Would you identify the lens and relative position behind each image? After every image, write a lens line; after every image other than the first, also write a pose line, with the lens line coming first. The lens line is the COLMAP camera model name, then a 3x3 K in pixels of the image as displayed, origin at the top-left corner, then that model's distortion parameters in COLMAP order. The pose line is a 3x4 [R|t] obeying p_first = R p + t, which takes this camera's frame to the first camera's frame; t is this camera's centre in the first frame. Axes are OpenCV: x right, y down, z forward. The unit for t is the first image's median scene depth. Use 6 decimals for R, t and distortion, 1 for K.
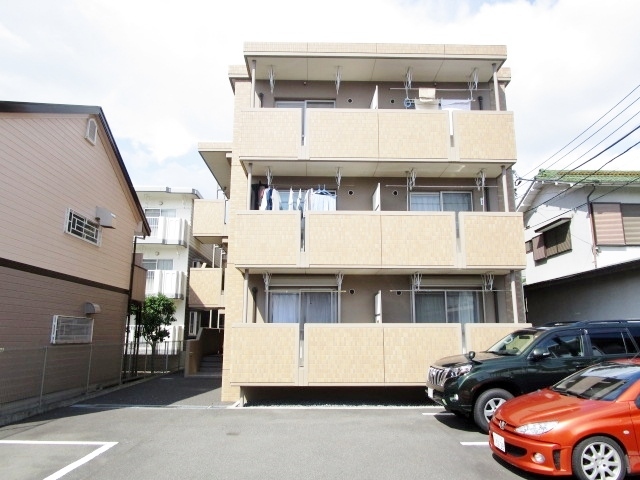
lens RADIAL K [[461.3, 0, 320.0], [0, 461.3, 240.0], [0, 0, 1]] dist [-0.004489, -0.003053]
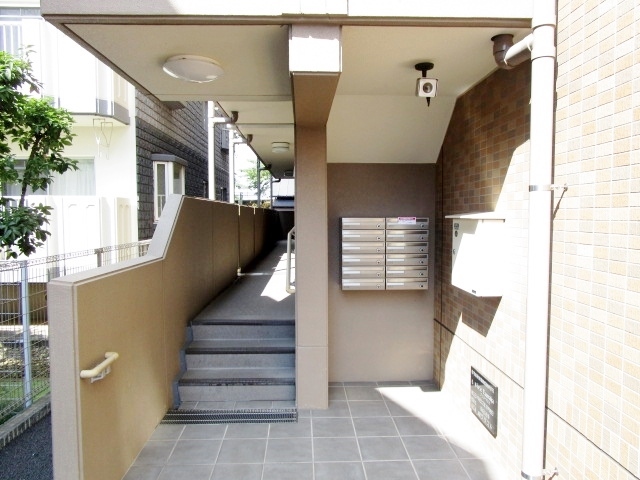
lens RADIAL K [[461.3, 0, 320.0], [0, 461.3, 240.0], [0, 0, 1]] dist [-0.004489, -0.003053]
pose [[0.999860, -0.005643, 0.015732, -0.297529], [0.001511, 0.967940, 0.251178, 0.028402], [-0.016646, -0.251119, 0.967813, 1.266144]]
